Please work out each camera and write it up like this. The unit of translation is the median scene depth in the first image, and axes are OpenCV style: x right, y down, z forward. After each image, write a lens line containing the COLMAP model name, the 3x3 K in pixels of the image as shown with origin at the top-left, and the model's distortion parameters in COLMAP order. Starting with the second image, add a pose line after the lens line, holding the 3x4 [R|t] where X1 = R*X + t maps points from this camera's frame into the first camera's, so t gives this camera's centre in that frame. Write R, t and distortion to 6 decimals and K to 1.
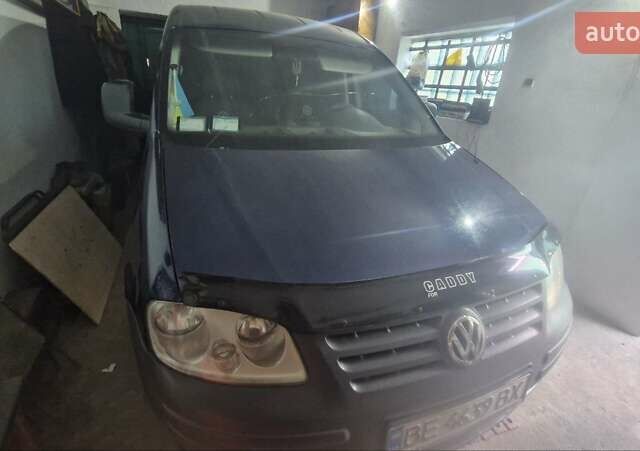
lens RADIAL K [[316.0, 0, 320.0], [0, 316.0, 225.5], [0, 0, 1]] dist [0.002766, 0.000208]
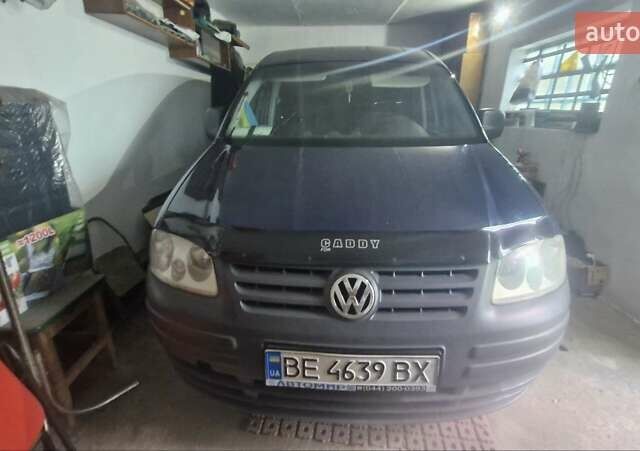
lens RADIAL K [[329.0, 0, 320.0], [0, 329.0, 225.5], [0, 0, 1]] dist [-0.001633, -0.000992]
pose [[0.899784, 0.074473, -0.429933, 0.232083], [-0.121459, 0.989132, -0.082858, 0.063890], [0.419089, 0.126773, 0.899051, -0.028238]]
